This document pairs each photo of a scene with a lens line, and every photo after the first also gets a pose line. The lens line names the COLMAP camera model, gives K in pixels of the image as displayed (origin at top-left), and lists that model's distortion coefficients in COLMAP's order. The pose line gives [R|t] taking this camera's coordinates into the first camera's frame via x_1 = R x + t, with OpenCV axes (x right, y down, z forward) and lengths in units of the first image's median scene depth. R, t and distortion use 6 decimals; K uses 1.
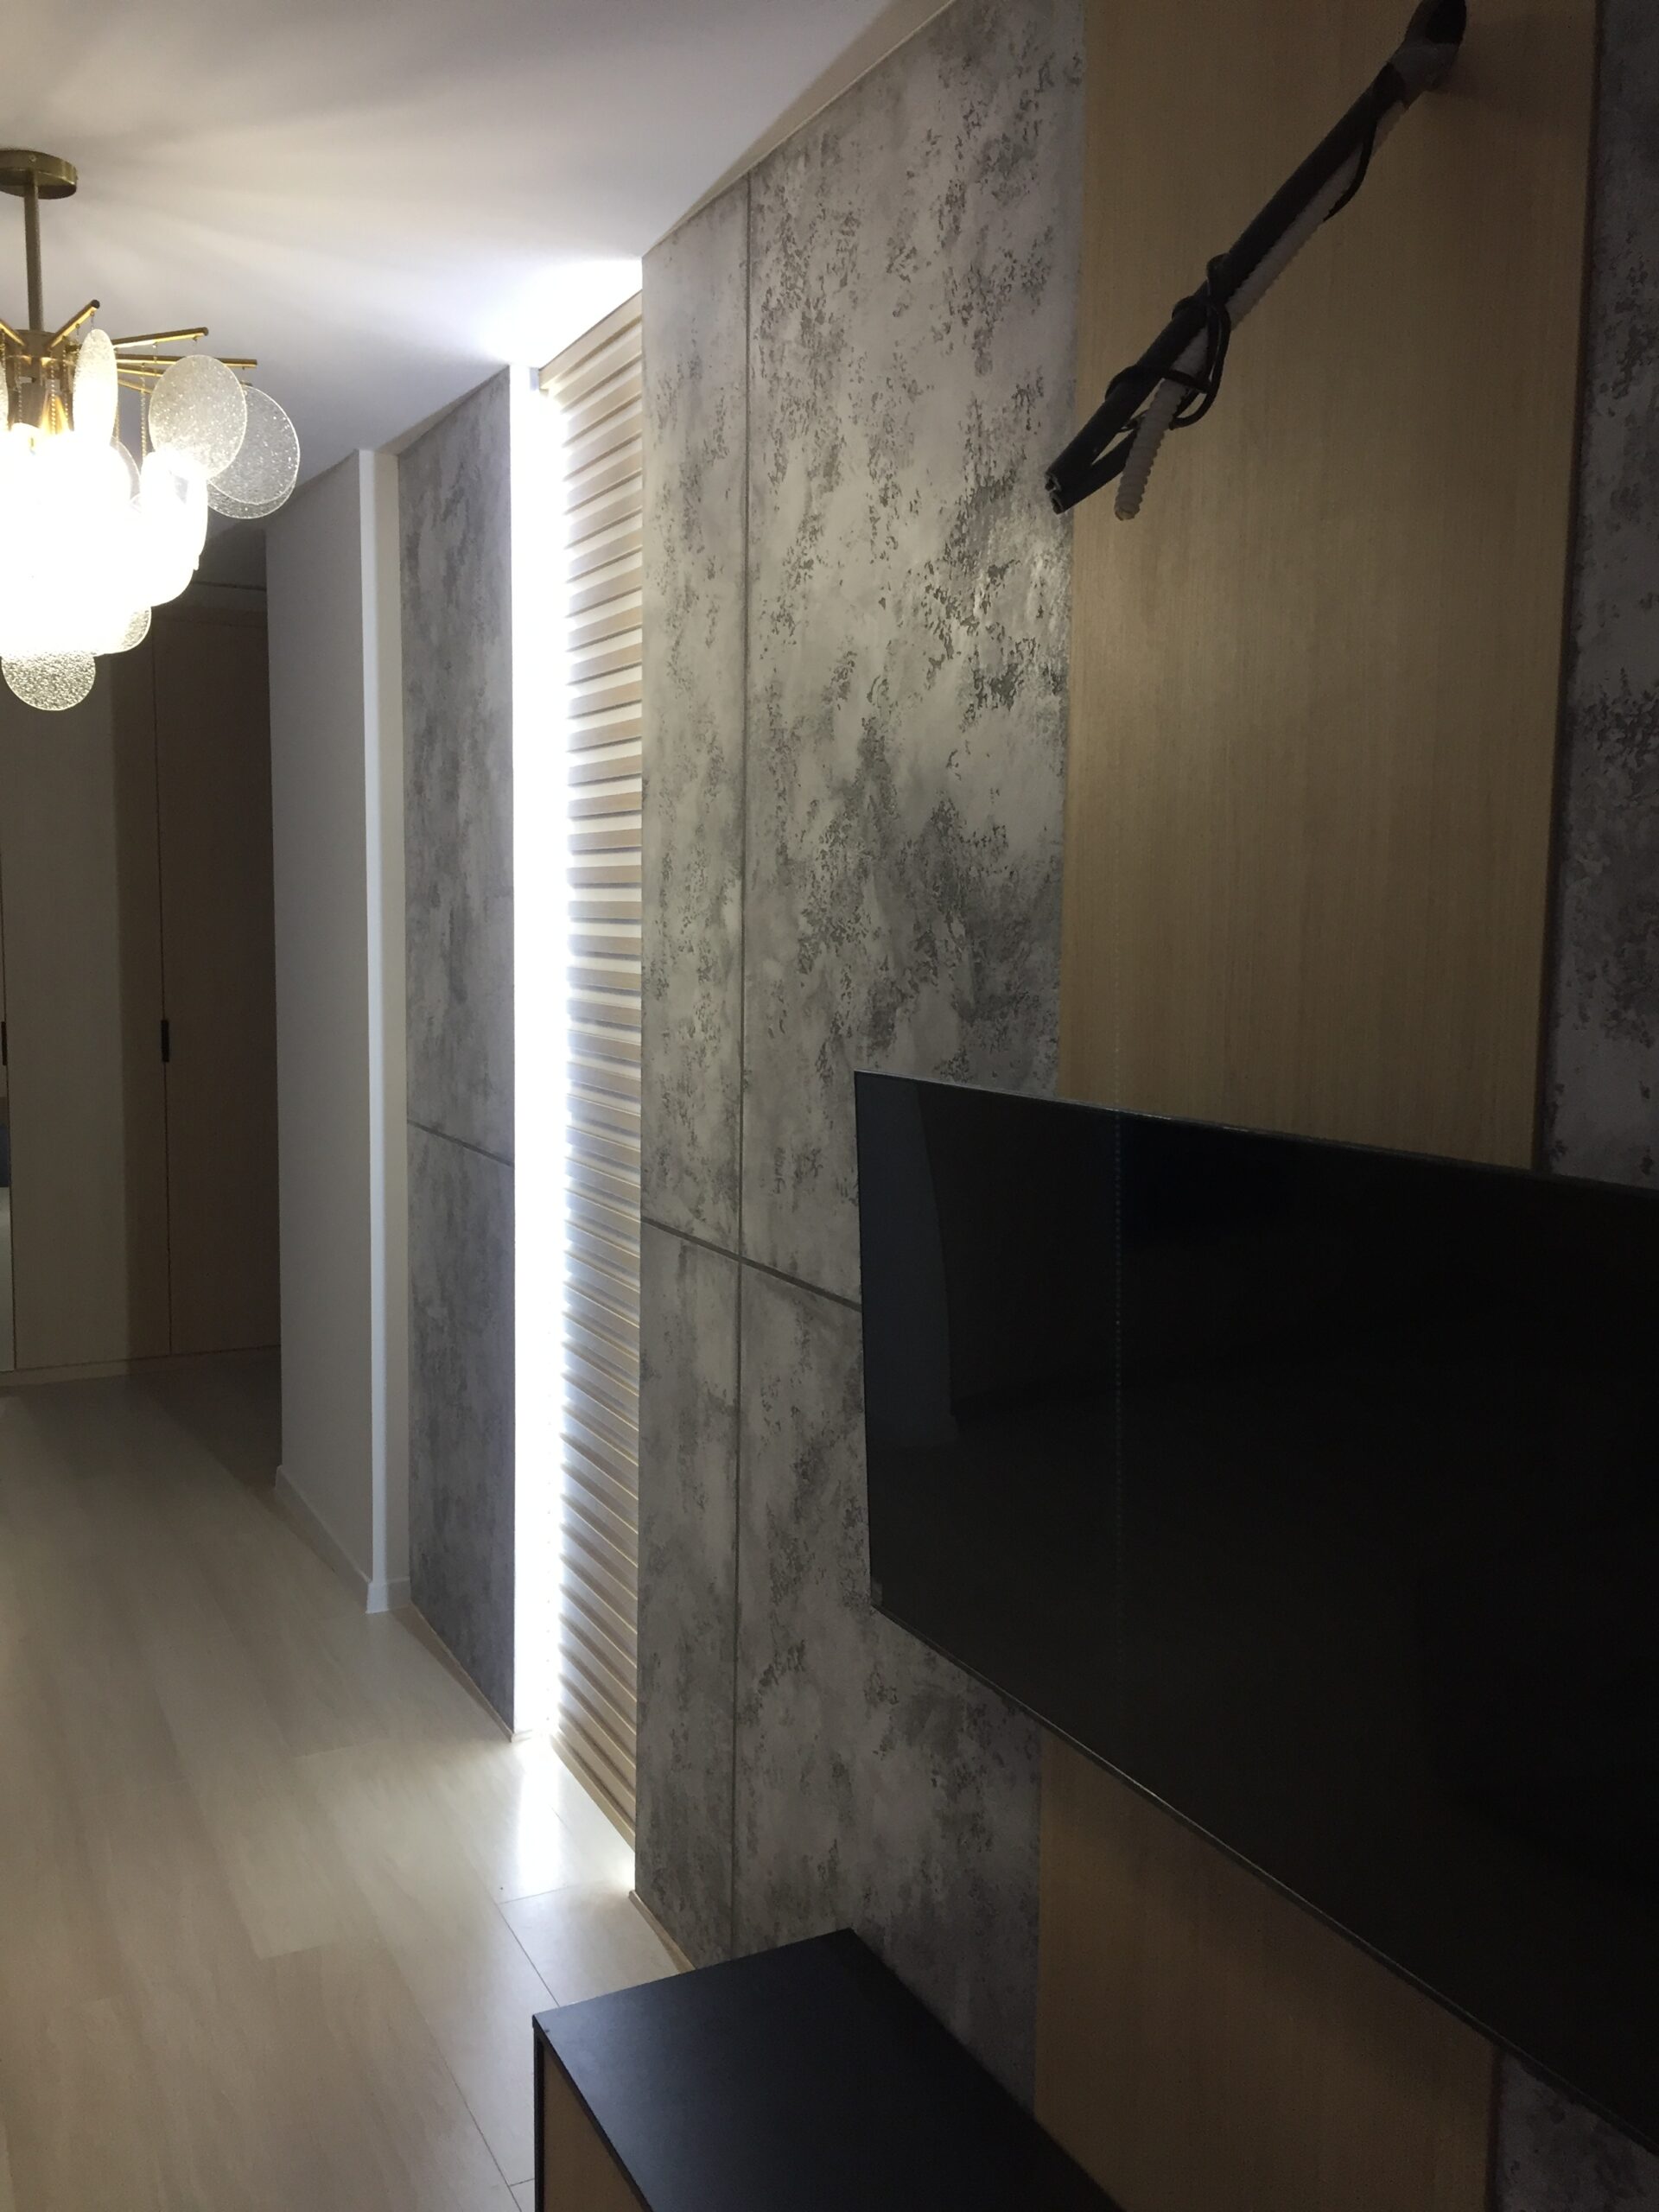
lens RADIAL K [[1872.1, 0, 821.3], [0, 1872.1, 1110.5], [0, 0, 1]] dist [0.078536, -0.105089]
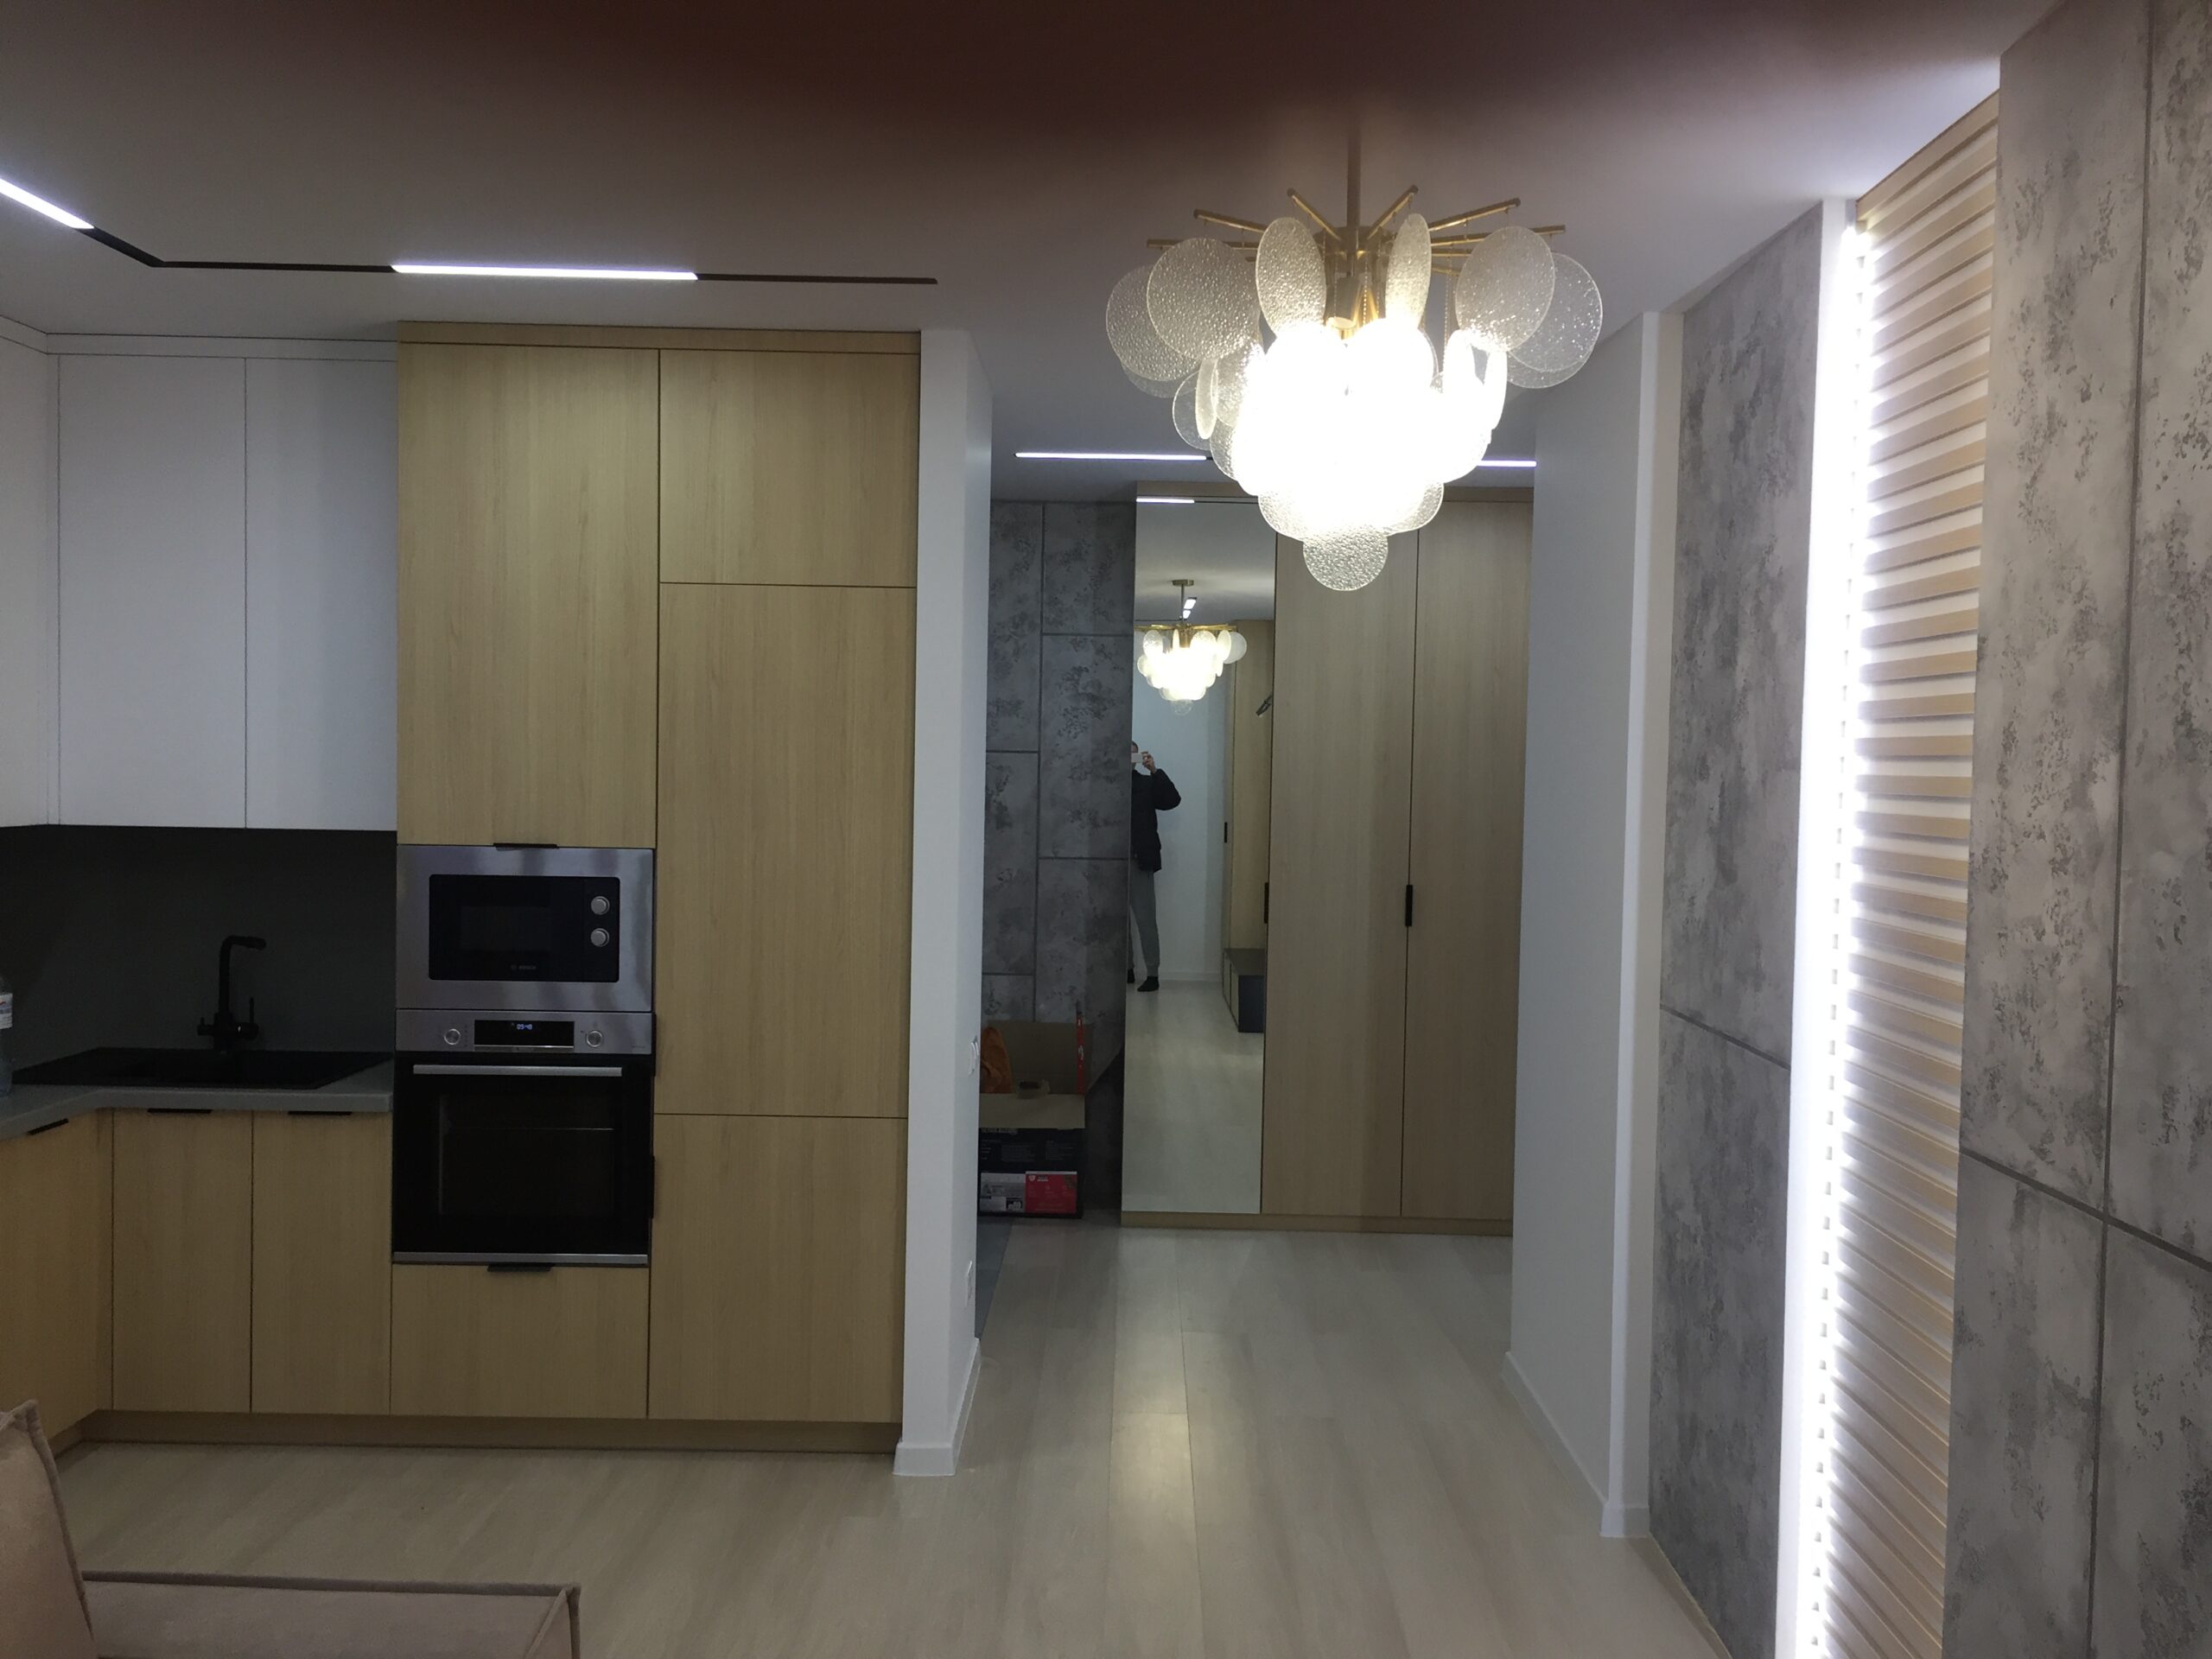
lens RADIAL K [[1872.1, 0, 1103.9], [0, 1872.1, 822.2], [0, 0, 1]] dist [0.078536, -0.105089]
pose [[0.882775, 0.019873, -0.469375, -0.045228], [-0.057798, 0.996109, -0.066529, -0.012162], [0.466227, 0.085858, 0.880489, 0.061176]]
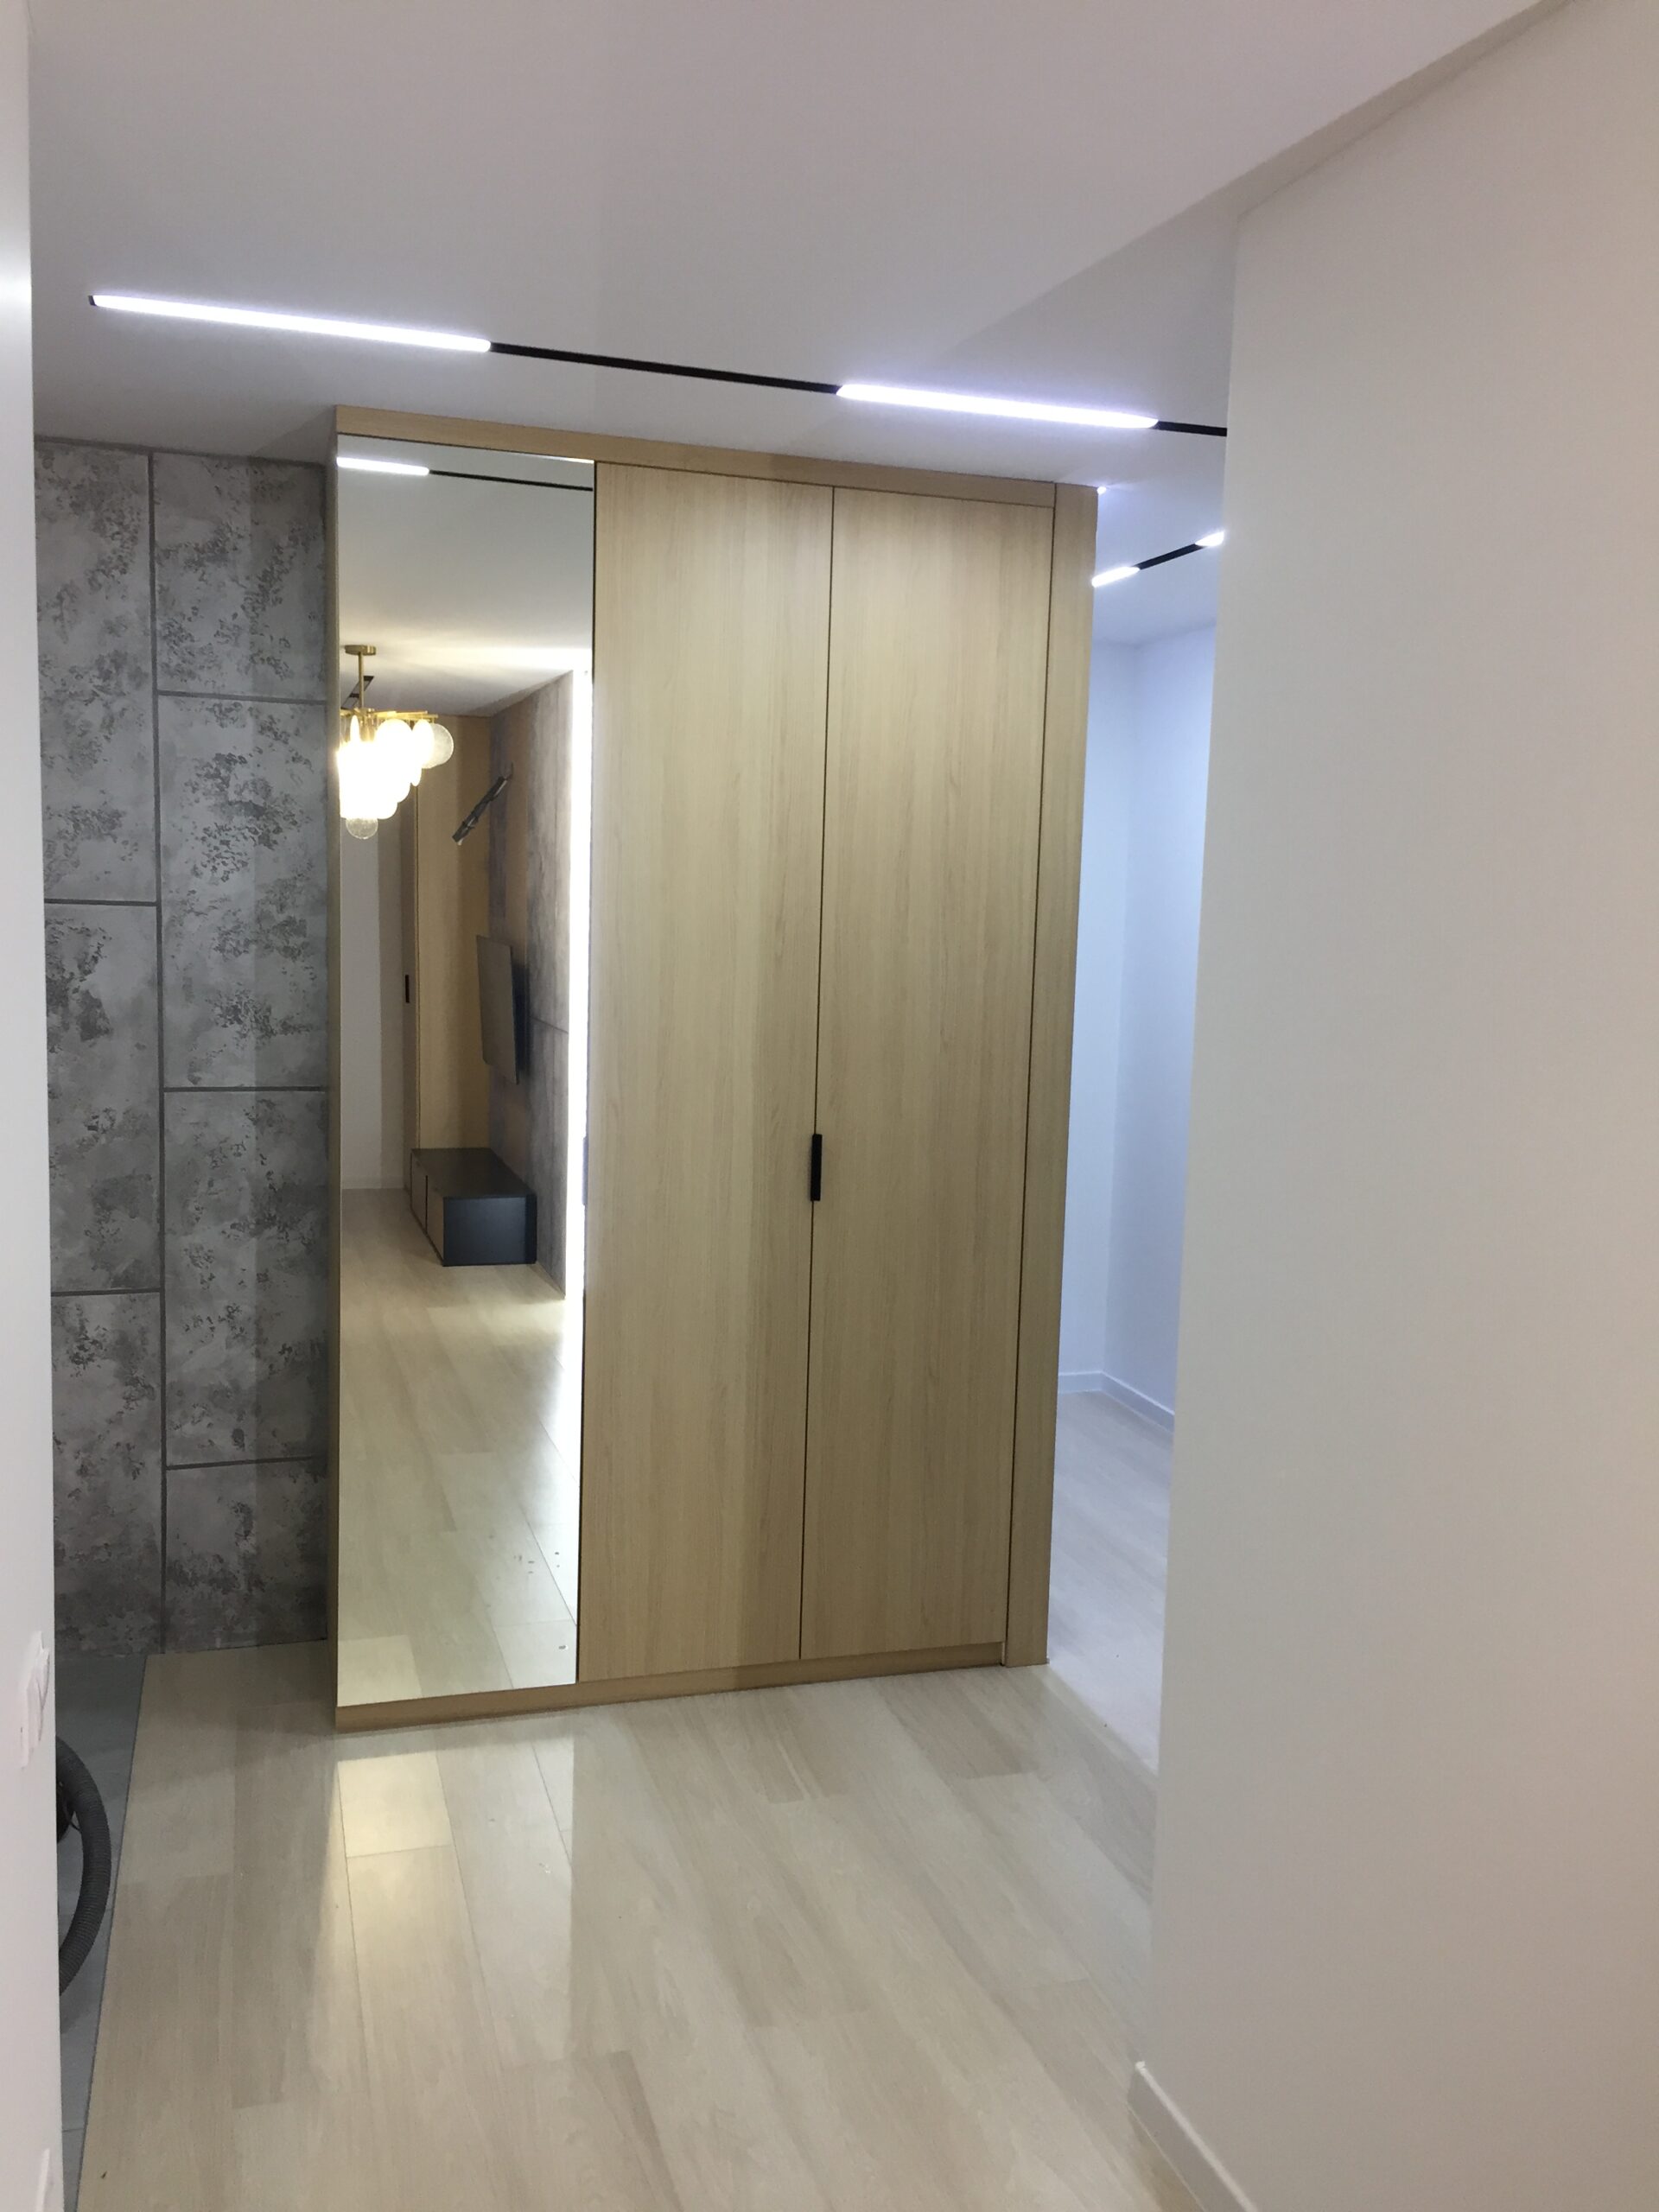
lens RADIAL K [[1872.1, 0, 841.7], [0, 1872.1, 1125.2], [0, 0, 1]] dist [0.078536, -0.105089]
pose [[0.986009, 0.036863, -0.162563, -0.068313], [-0.035611, 0.999309, 0.010607, -0.017716], [0.162841, -0.004669, 0.986641, 0.099054]]
